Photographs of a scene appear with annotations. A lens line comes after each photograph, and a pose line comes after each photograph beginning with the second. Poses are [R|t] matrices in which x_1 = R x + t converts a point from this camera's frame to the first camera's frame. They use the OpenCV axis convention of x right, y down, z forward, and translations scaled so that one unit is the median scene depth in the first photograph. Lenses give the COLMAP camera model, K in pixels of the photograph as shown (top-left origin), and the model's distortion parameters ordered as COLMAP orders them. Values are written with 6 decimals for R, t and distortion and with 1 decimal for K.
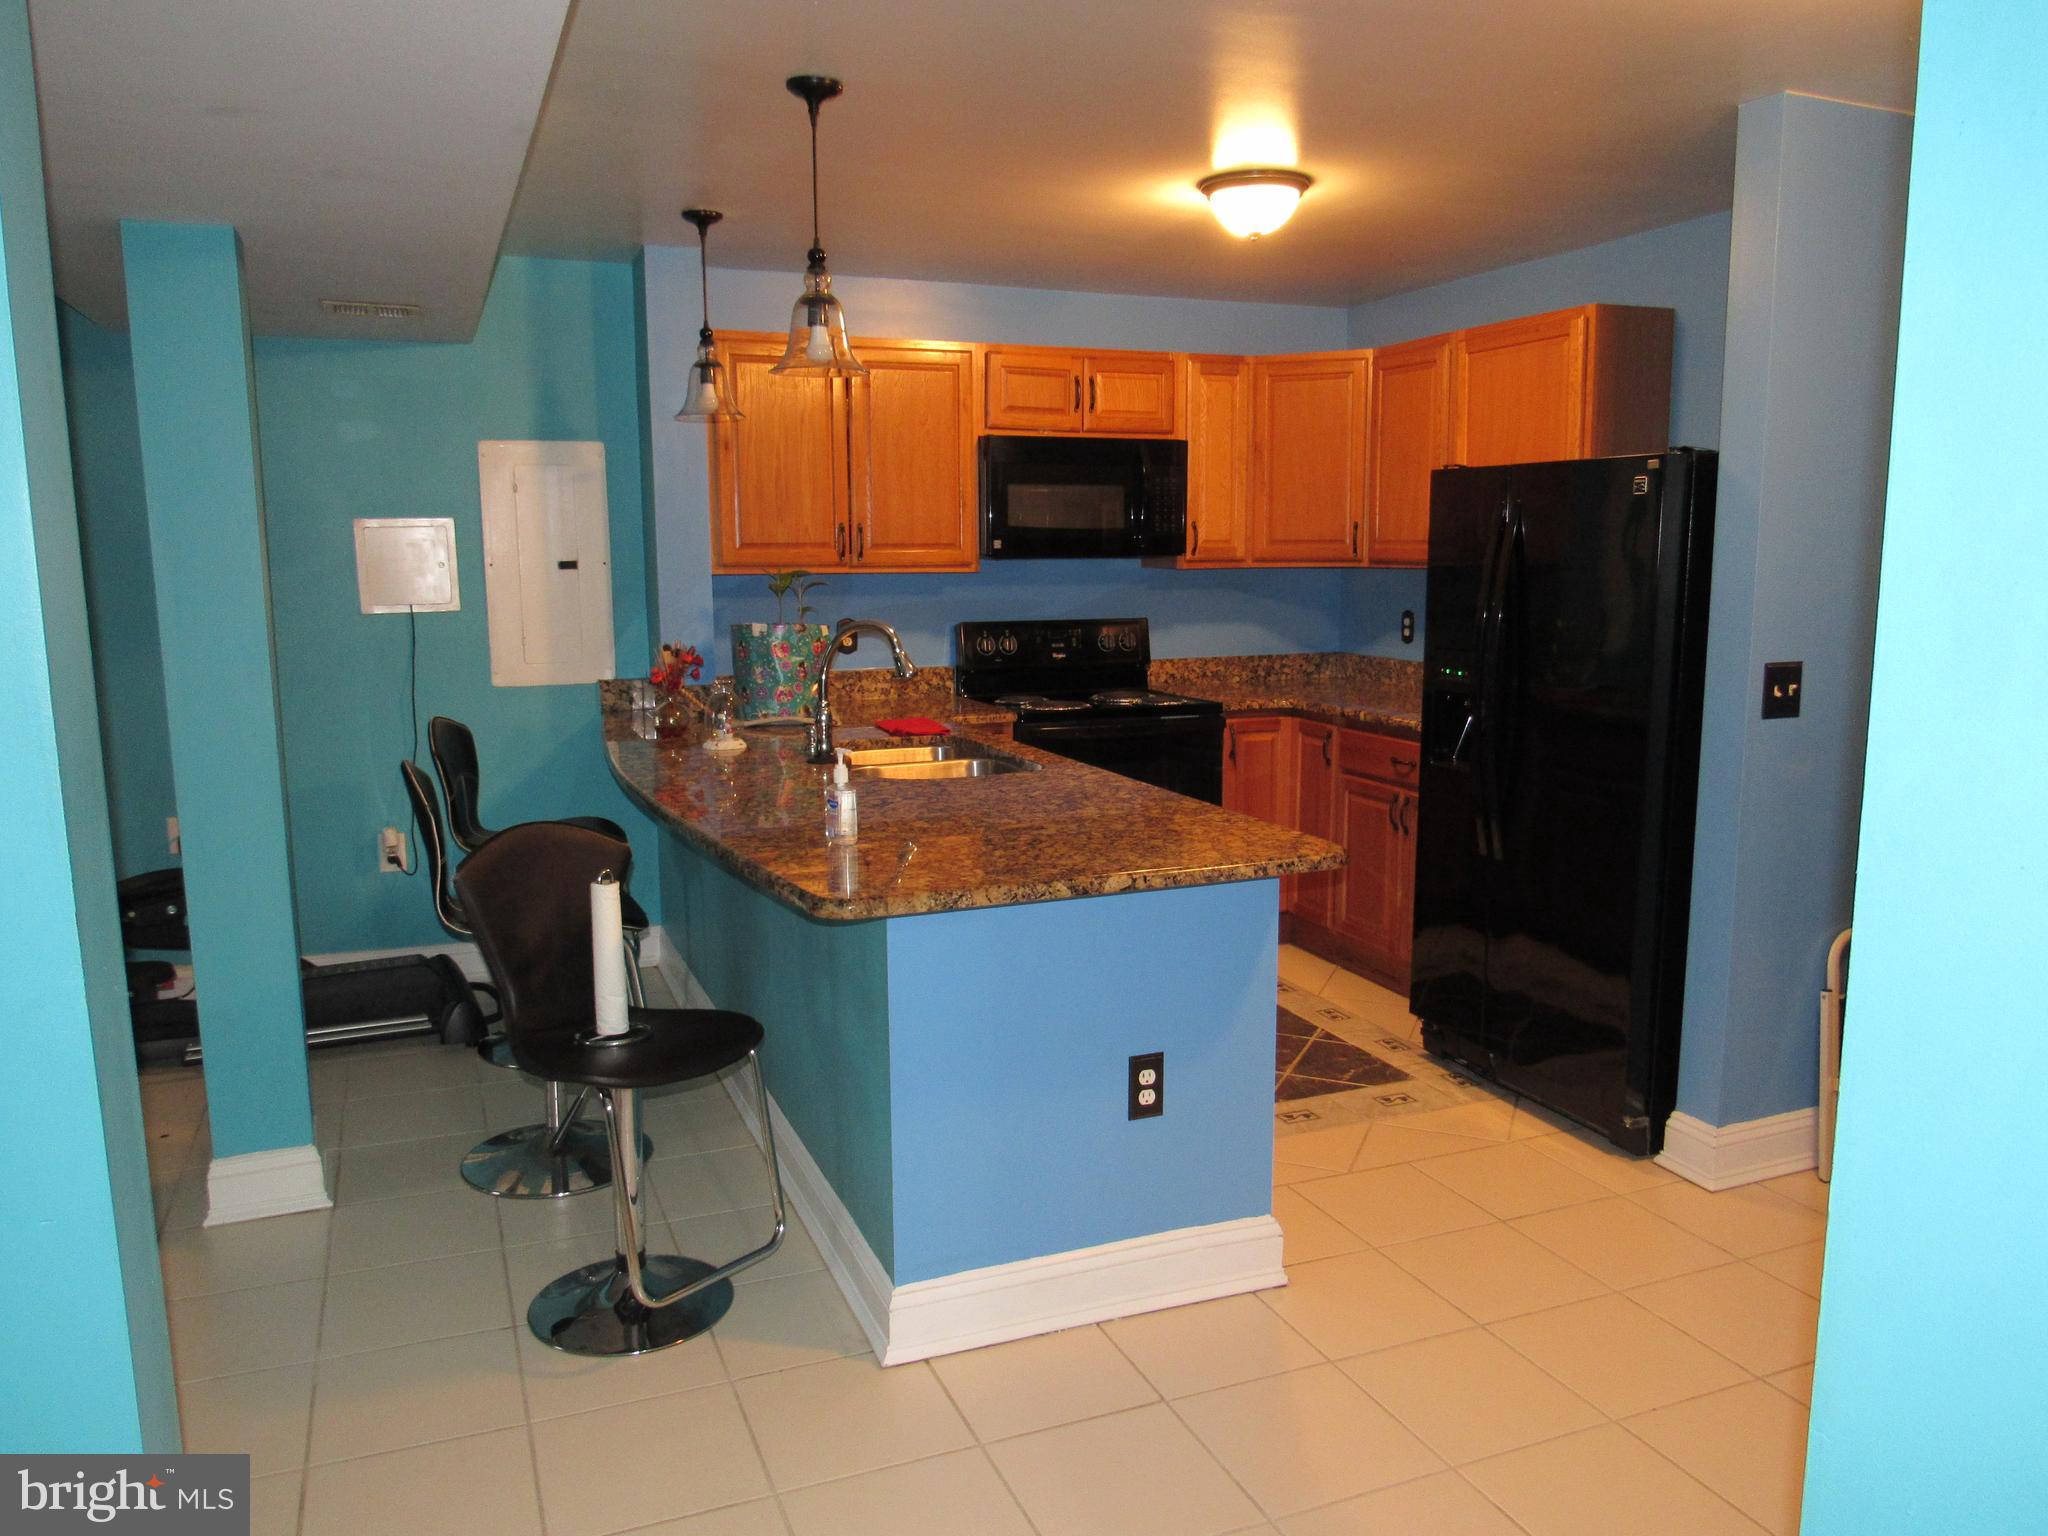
lens RADIAL K [[1457.6, 0, 1026.3], [0, 1457.6, 766.5], [0, 0, 1]] dist [-0.029528, 0.007627]
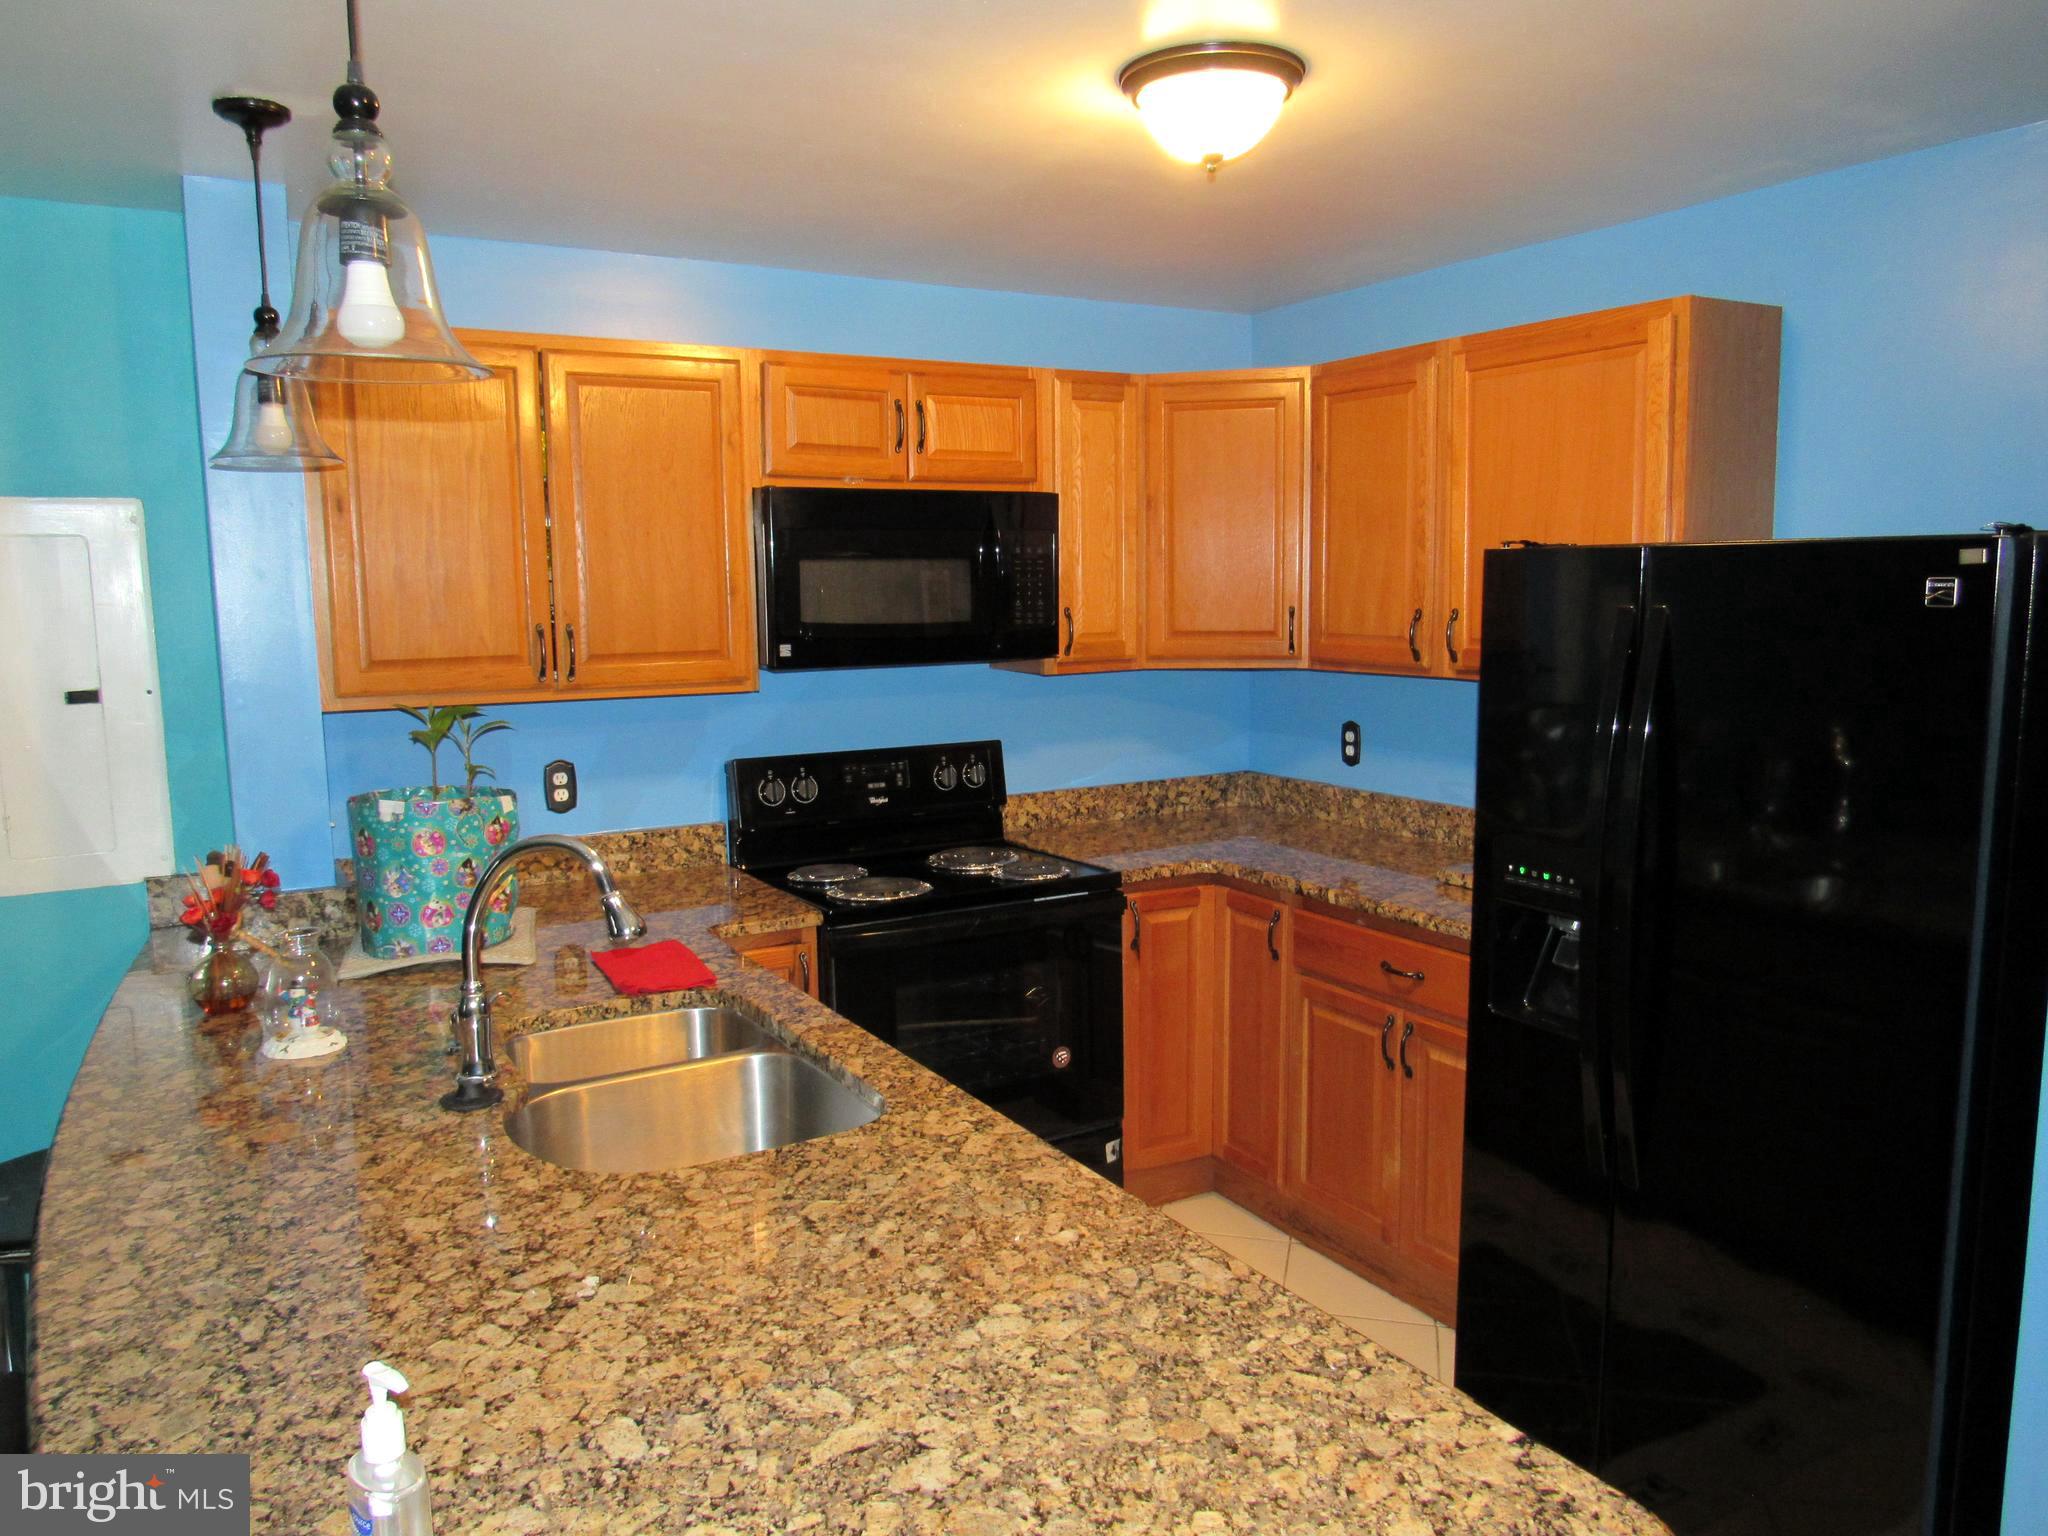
lens RADIAL K [[1457.6, 0, 1026.3], [0, 1457.6, 763.8], [0, 0, 1]] dist [-0.029528, 0.007627]
pose [[0.989477, -0.025070, 0.142505, -0.007340], [0.028553, 0.999340, -0.022451, -0.086536], [-0.141848, 0.026284, 0.989539, 0.343467]]
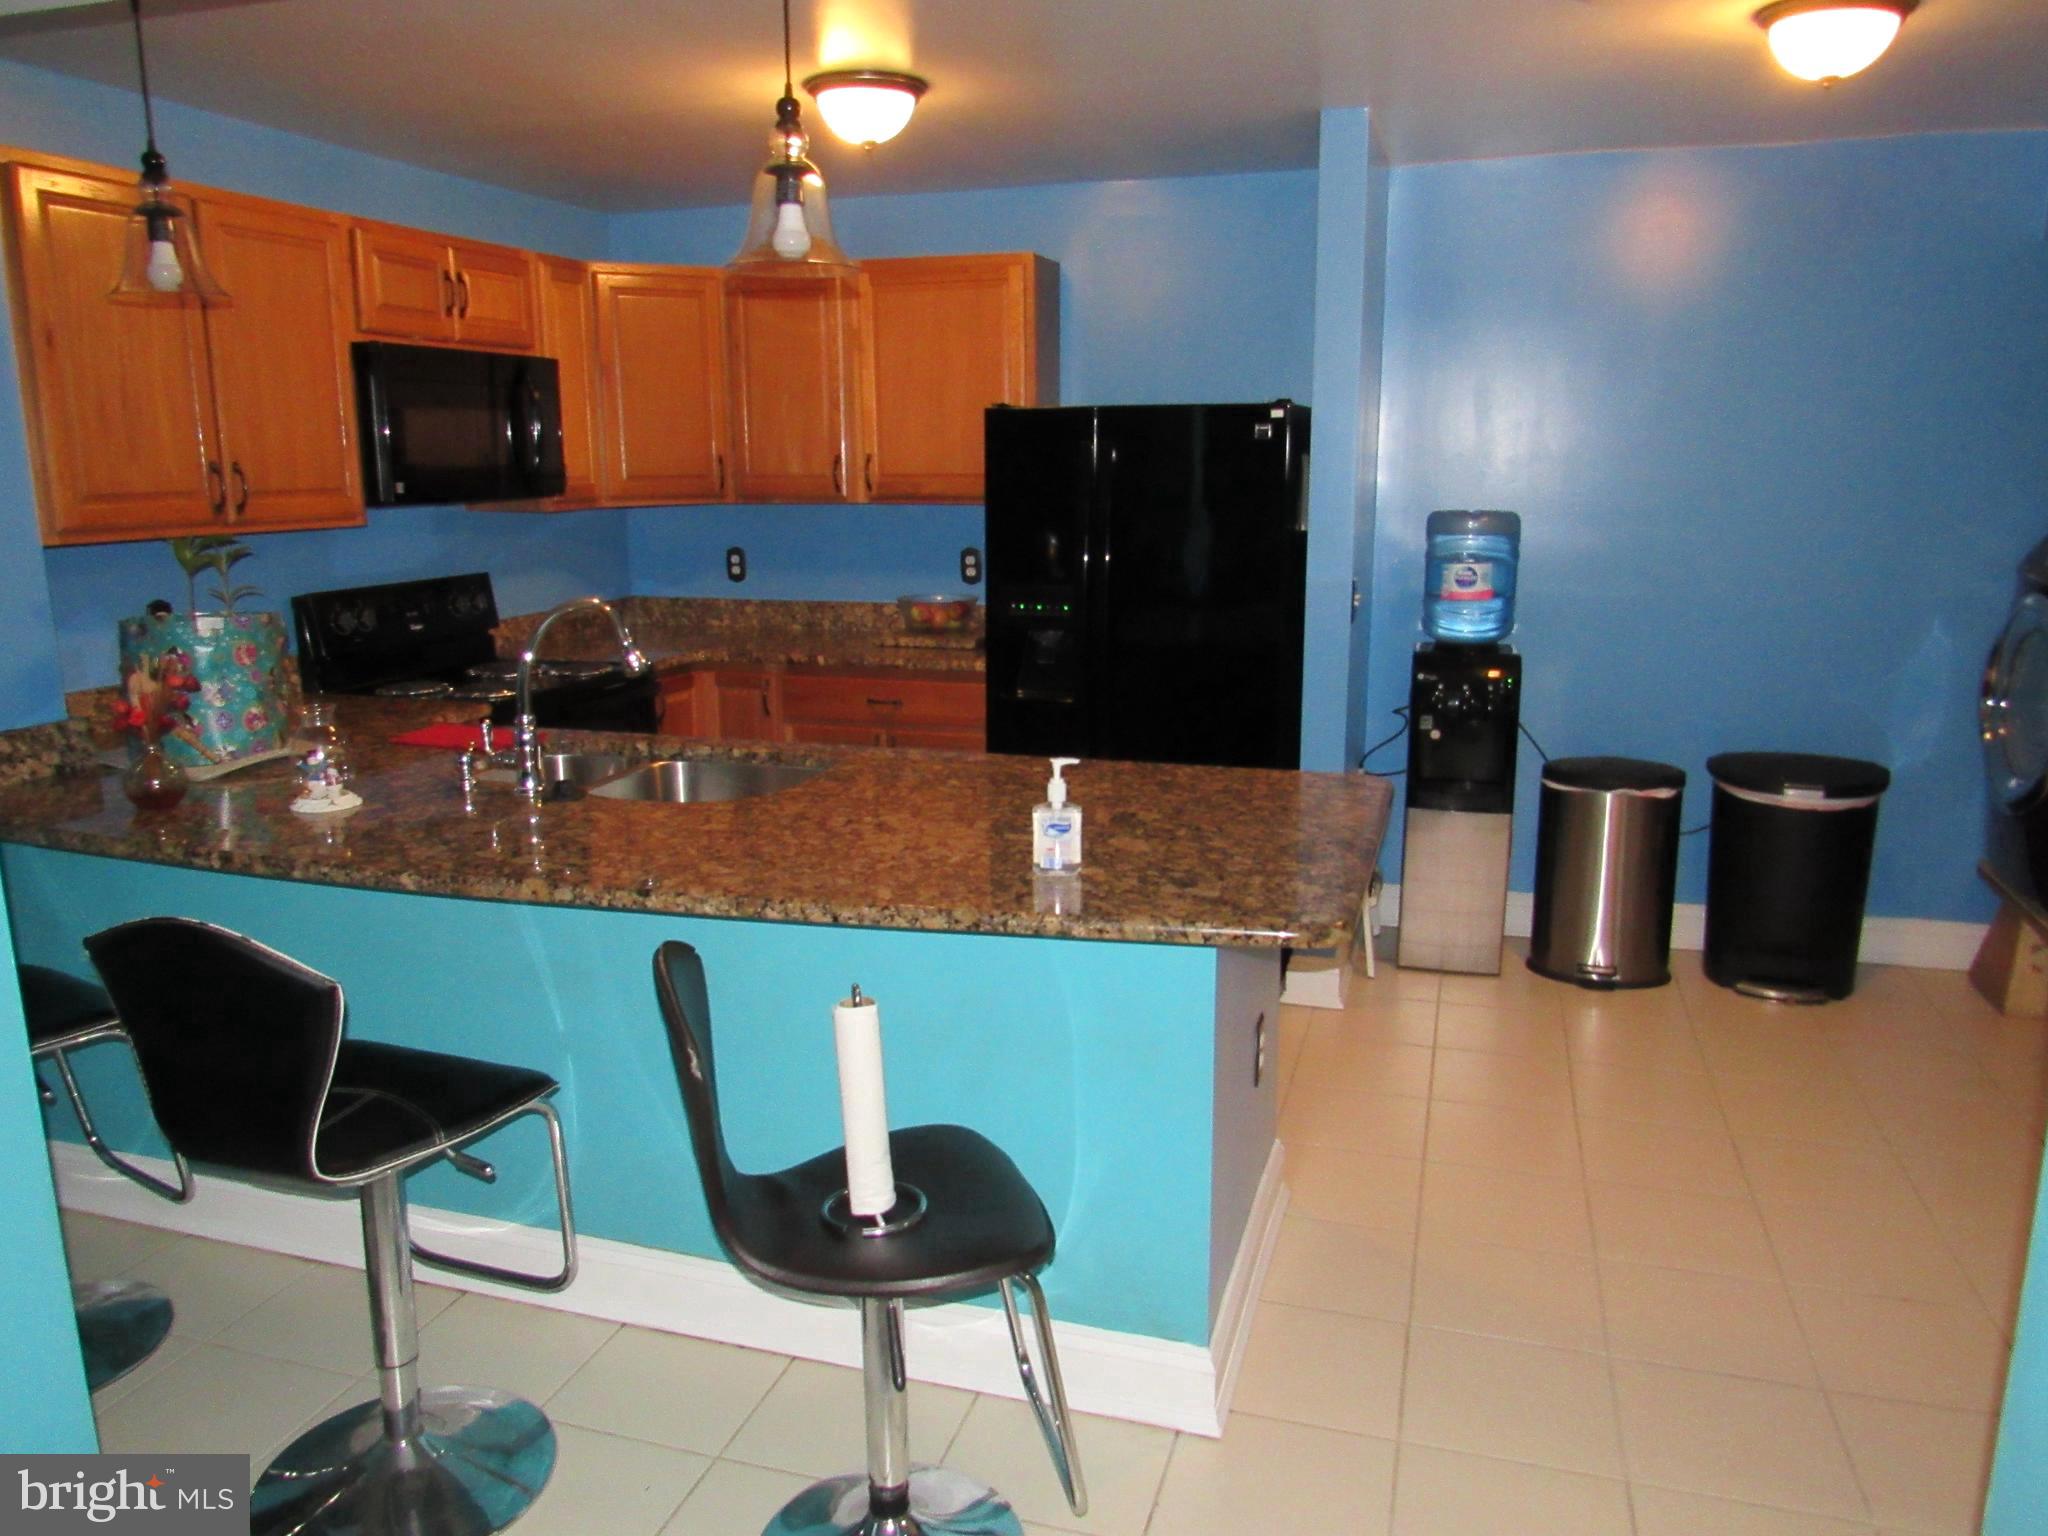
lens RADIAL K [[1457.6, 0, 1022.0], [0, 1457.6, 765.7], [0, 0, 1]] dist [-0.029528, 0.007627]
pose [[0.639624, -0.160471, 0.751751, -0.421998], [0.118196, 0.986868, 0.110094, -0.056556], [-0.759547, 0.018435, 0.650192, 0.275564]]
